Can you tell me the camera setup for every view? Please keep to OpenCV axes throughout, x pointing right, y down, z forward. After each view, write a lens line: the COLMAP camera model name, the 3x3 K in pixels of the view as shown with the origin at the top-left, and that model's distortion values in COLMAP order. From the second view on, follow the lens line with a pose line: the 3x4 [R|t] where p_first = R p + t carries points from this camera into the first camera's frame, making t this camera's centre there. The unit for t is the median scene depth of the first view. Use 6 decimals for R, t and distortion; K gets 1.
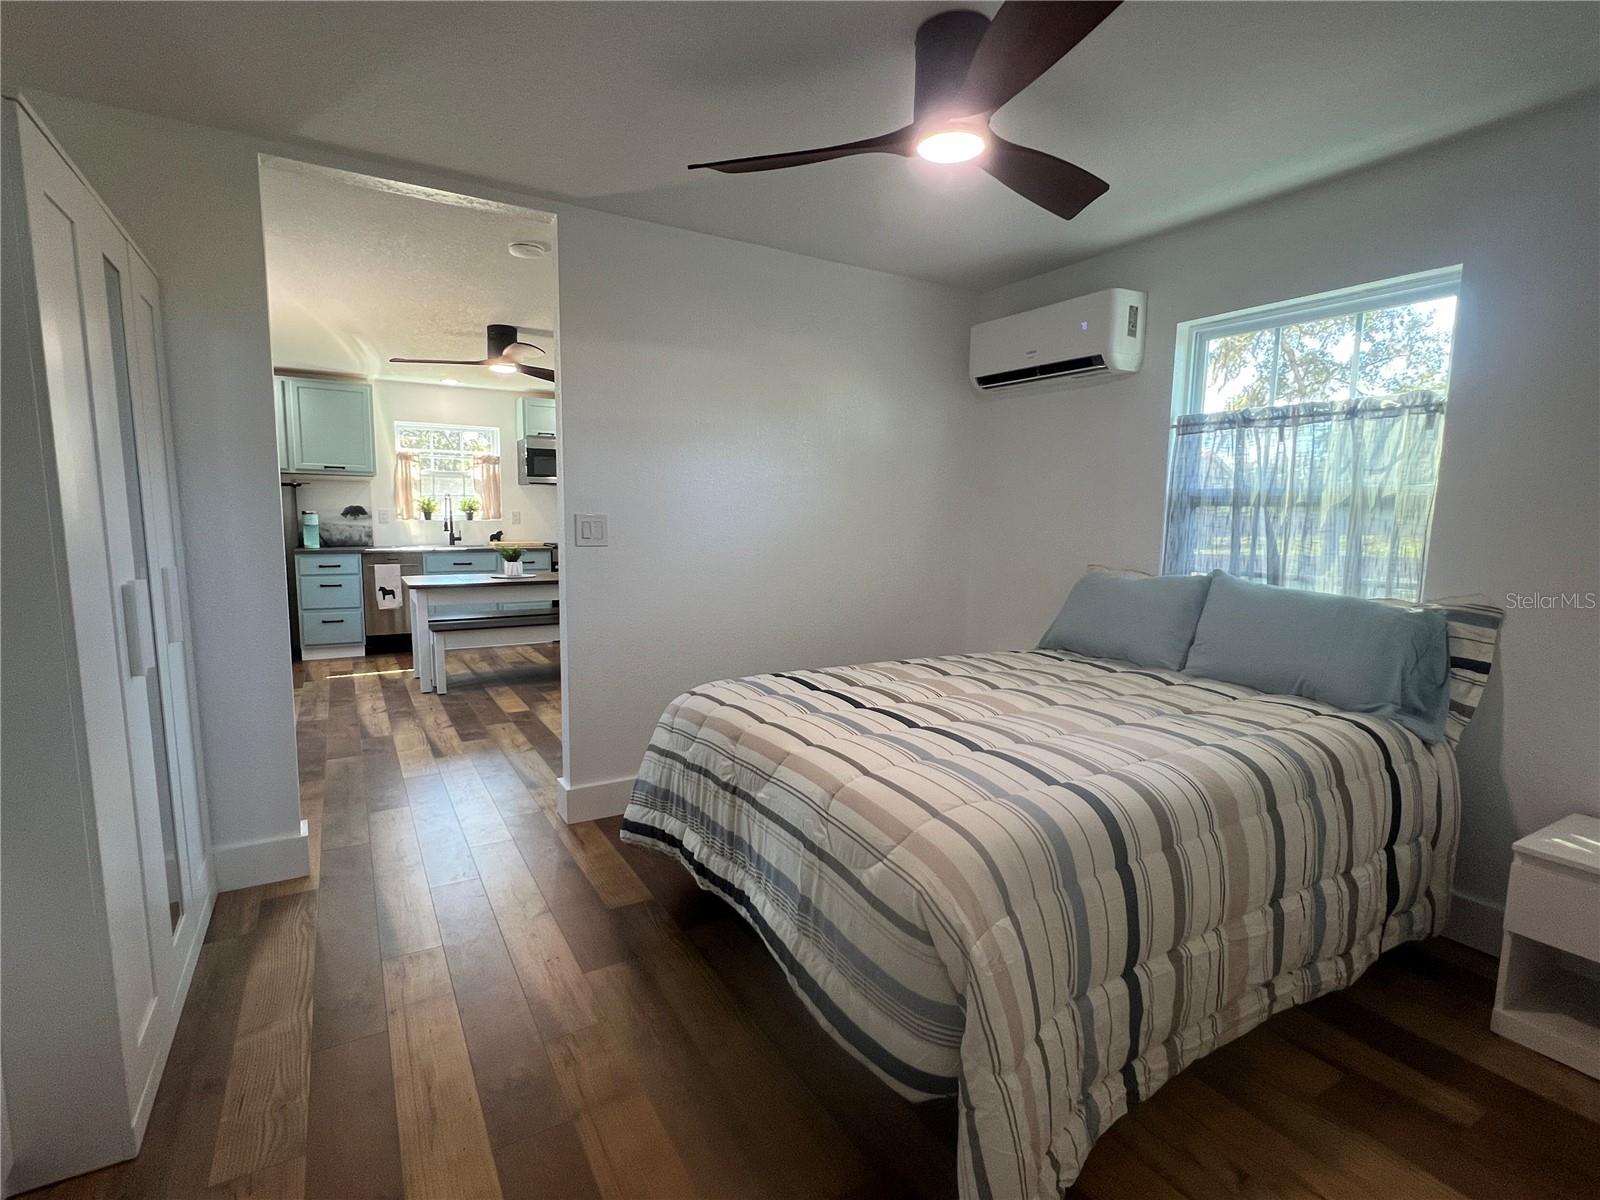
lens RADIAL K [[774.1, 0, 800.0], [0, 774.1, 600.0], [0, 0, 1]] dist [-0.003648, -0.000283]
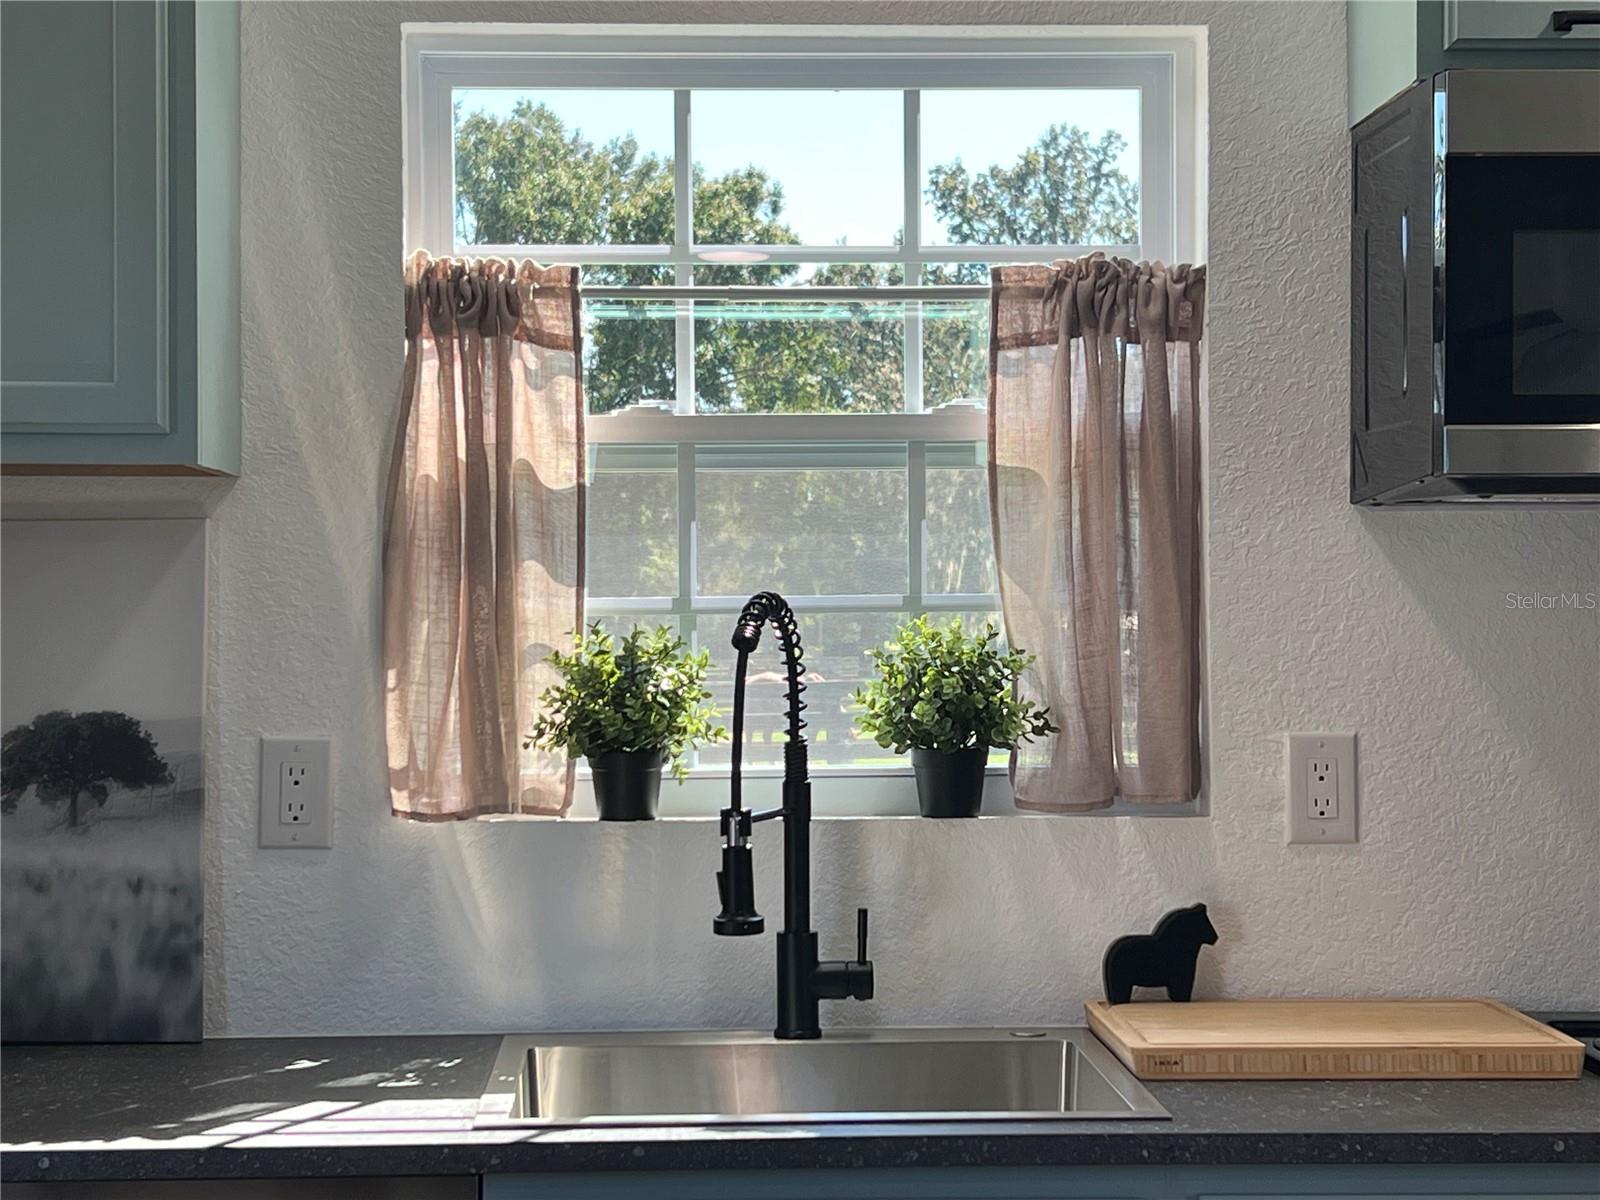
lens RADIAL K [[2977.0, 0, 800.0], [0, 2977.0, 600.0], [0, 0, 1]] dist [0.255622, -1.325109]
pose [[0.875536, -0.020142, -0.482733, -0.247064], [-0.040655, 0.992516, -0.115149, -0.090107], [0.481440, 0.120443, 0.868164, 0.643250]]
